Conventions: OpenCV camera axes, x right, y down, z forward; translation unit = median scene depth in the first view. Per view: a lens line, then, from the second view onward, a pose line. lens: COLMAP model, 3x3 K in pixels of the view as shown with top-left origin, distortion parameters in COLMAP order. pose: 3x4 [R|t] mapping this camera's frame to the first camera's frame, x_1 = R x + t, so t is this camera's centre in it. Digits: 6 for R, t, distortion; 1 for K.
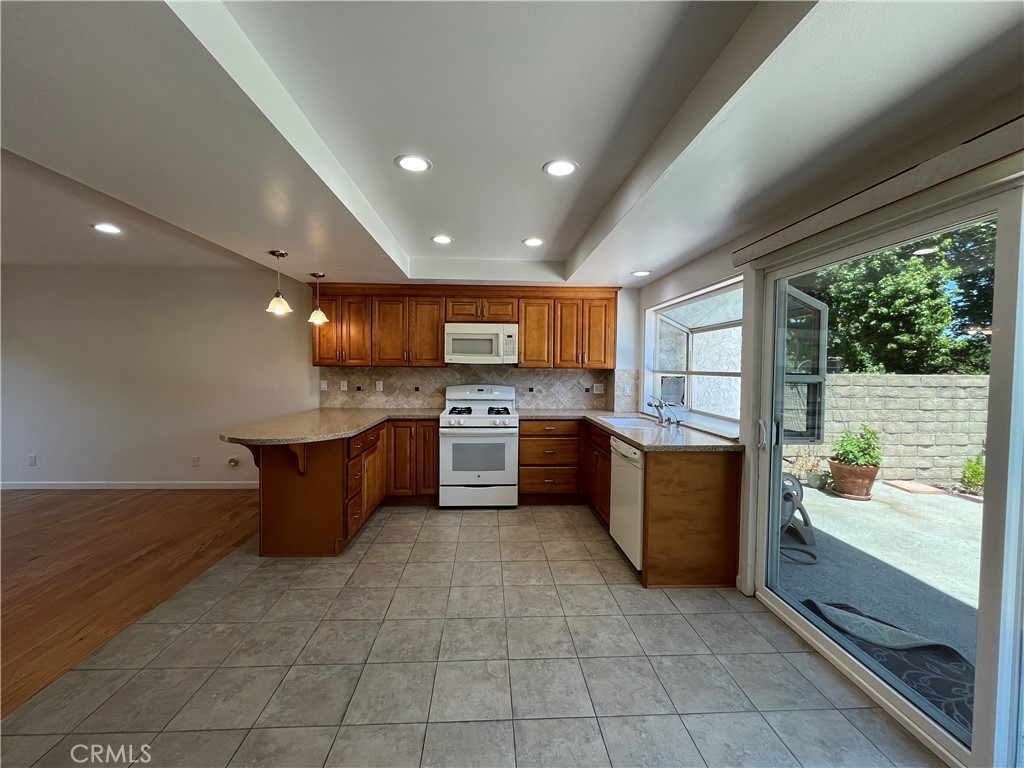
lens RADIAL K [[412.2, 0, 507.3], [0, 412.2, 382.3], [0, 0, 1]] dist [-0.001226, -0.000488]
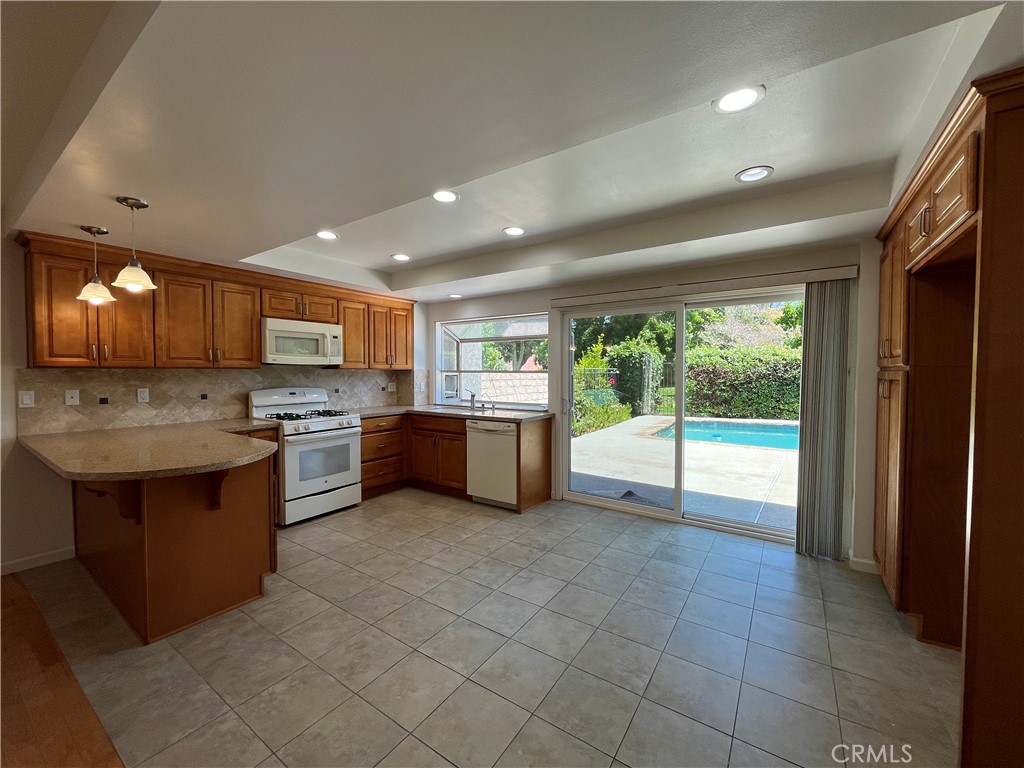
lens RADIAL K [[412.2, 0, 507.3], [0, 412.2, 382.3], [0, 0, 1]] dist [-0.001226, -0.000488]
pose [[0.607195, -0.029896, 0.793990, -0.566717], [0.034039, 0.999353, 0.011597, -0.000257], [-0.793823, 0.019985, 0.607820, 0.074579]]
